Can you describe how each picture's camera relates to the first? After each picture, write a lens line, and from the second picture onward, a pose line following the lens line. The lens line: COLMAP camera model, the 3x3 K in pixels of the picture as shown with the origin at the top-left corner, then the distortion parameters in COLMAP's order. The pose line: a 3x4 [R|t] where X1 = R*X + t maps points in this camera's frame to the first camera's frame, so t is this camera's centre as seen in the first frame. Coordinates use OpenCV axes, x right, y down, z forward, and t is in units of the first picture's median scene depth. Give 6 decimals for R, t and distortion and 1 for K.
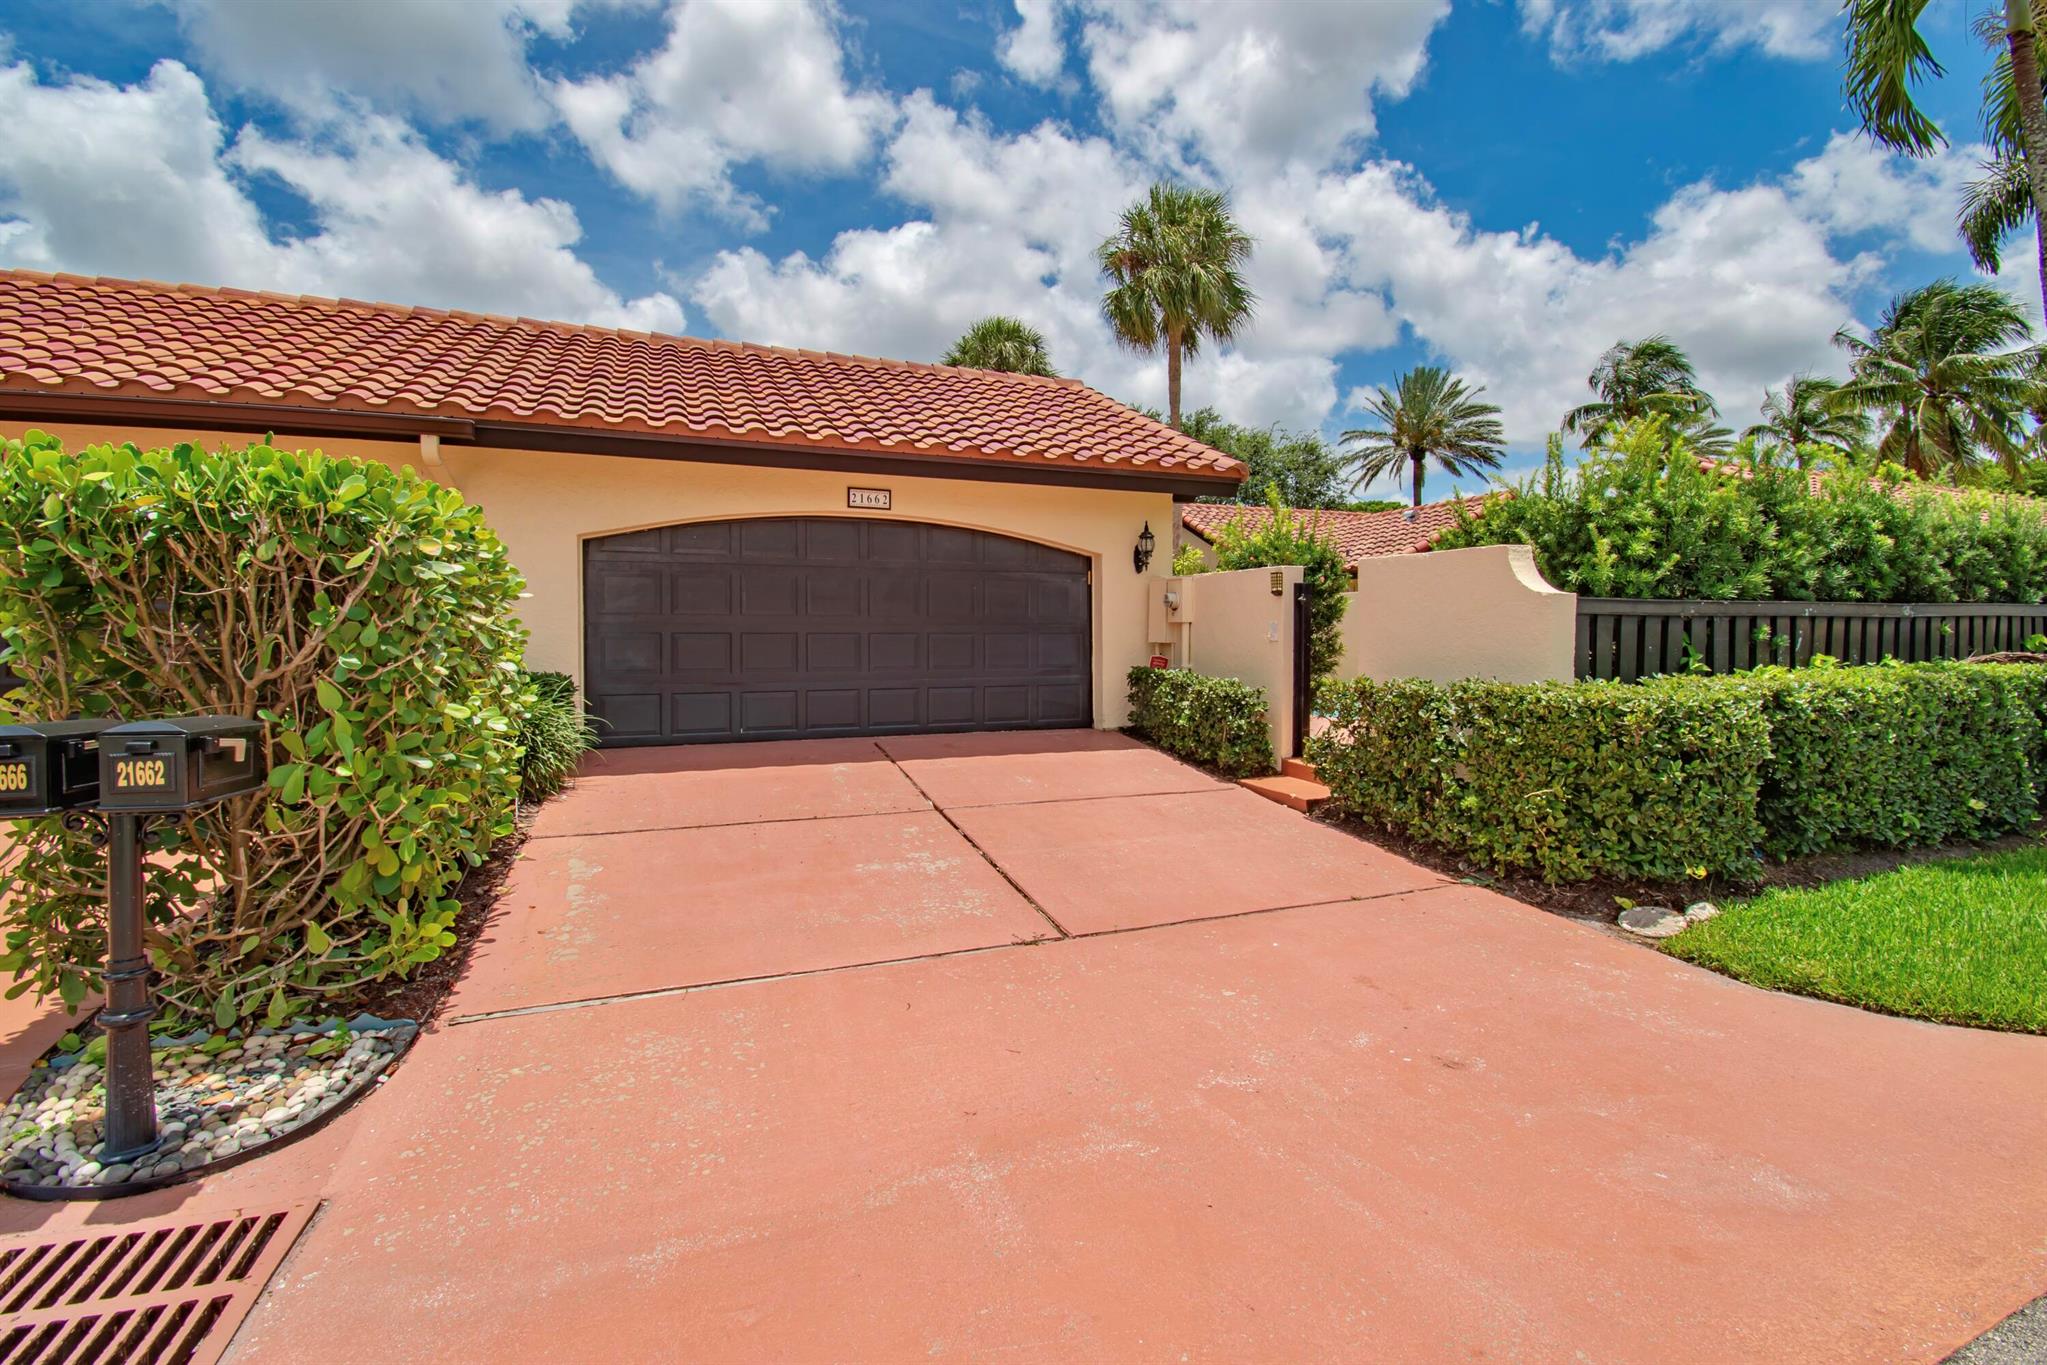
lens RADIAL K [[940.7, 0, 1028.7], [0, 940.7, 641.4], [0, 0, 1]] dist [-0.002302, -0.001814]
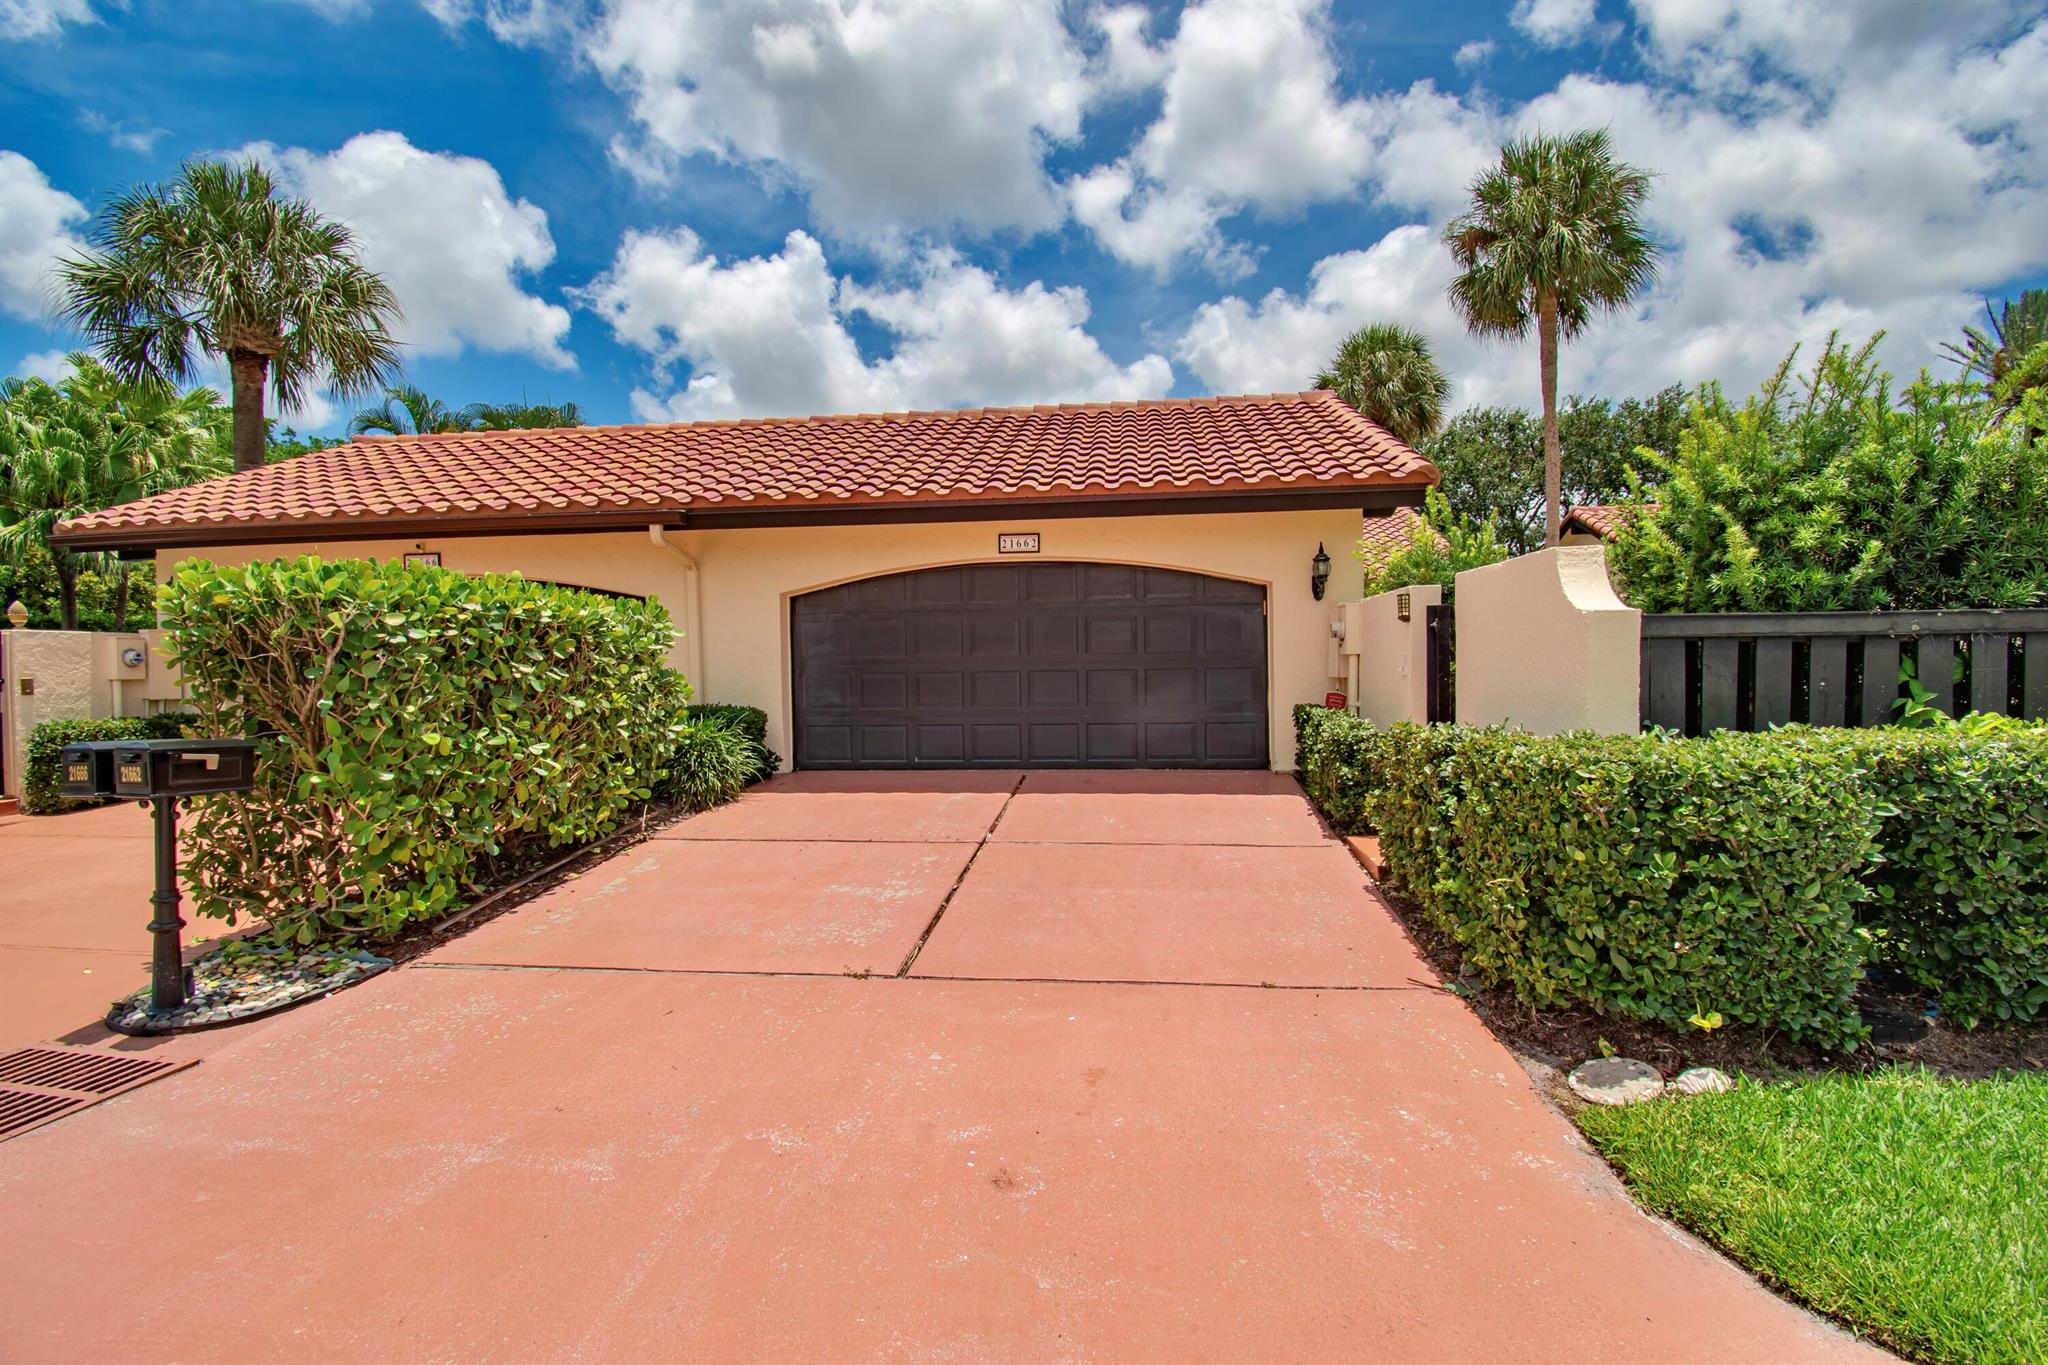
lens RADIAL K [[911.5, 0, 1024.0], [0, 911.5, 682.5], [0, 0, 1]] dist [-0.001159, -0.004731]
pose [[0.875656, -0.005910, -0.482900, 0.571944], [0.010703, 0.999917, 0.007171, -0.005934], [0.482817, -0.011448, 0.875646, 0.190917]]
